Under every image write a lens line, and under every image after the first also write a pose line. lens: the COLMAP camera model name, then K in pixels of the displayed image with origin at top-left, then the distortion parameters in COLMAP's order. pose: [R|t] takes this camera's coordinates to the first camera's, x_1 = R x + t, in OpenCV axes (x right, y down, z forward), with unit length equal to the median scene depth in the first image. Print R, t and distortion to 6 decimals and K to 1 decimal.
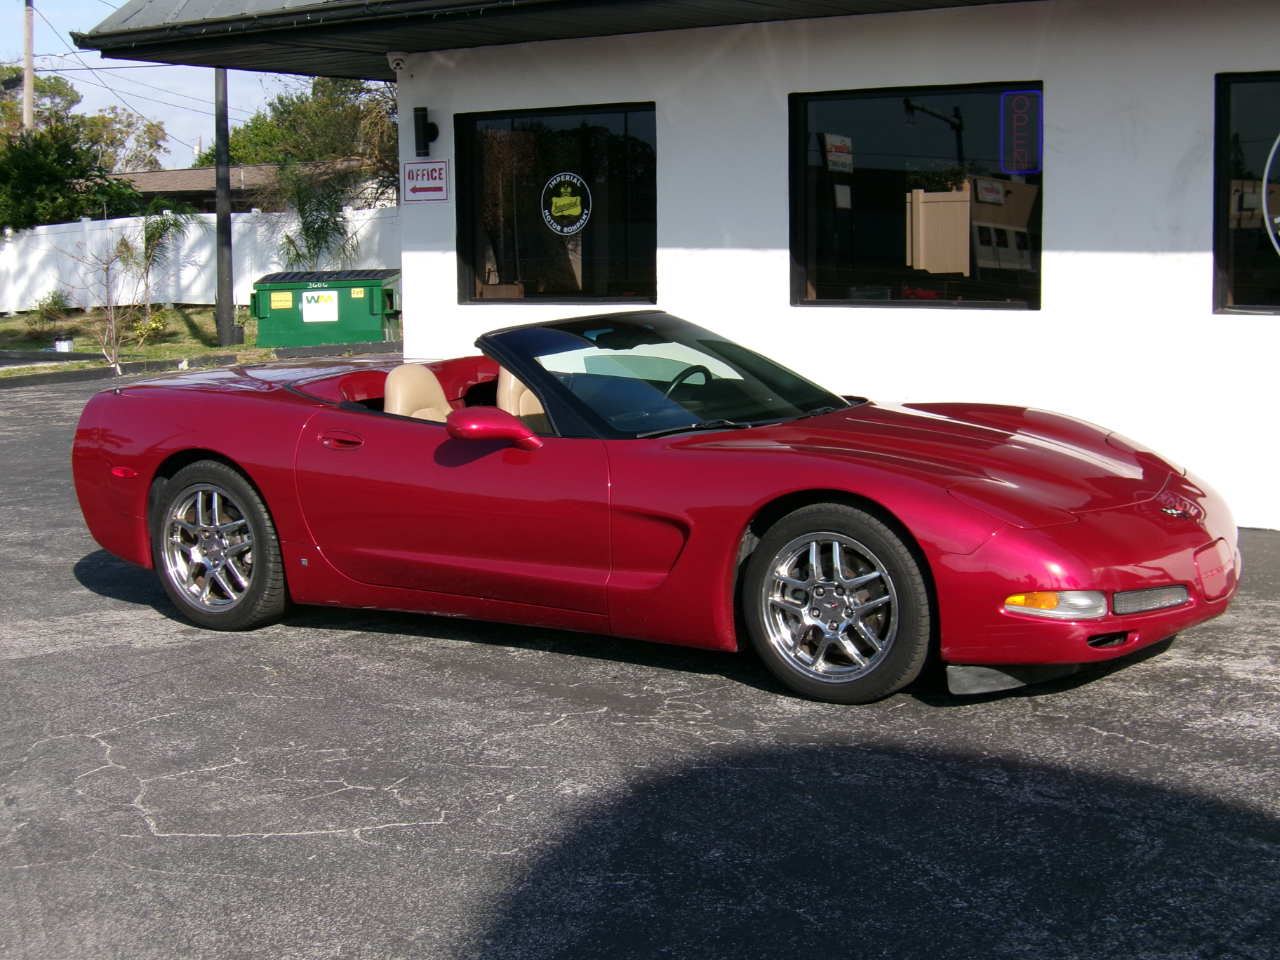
lens RADIAL K [[1995.0, 0, 640.0], [0, 1995.0, 480.0], [0, 0, 1]] dist [-0.116798, -0.000692]
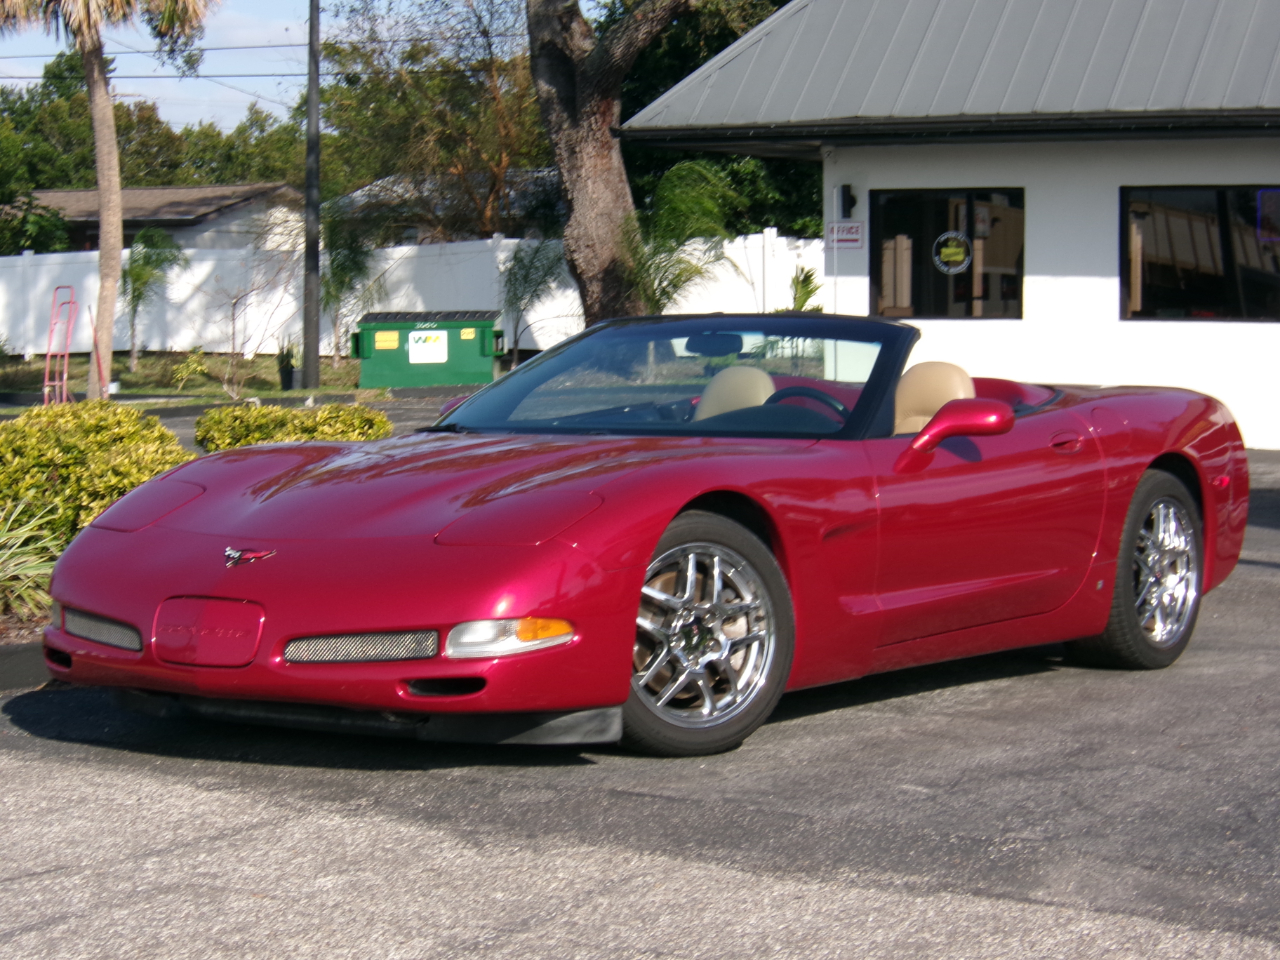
lens RADIAL K [[3164.6, 0, 640.0], [0, 3164.6, 480.0], [0, 0, 1]] dist [-0.103997, -0.849637]
pose [[0.995025, 0.010129, 0.099110, -0.516382], [-0.003846, 0.997981, -0.063390, 0.186089], [-0.099552, 0.062693, 0.993055, -1.344600]]
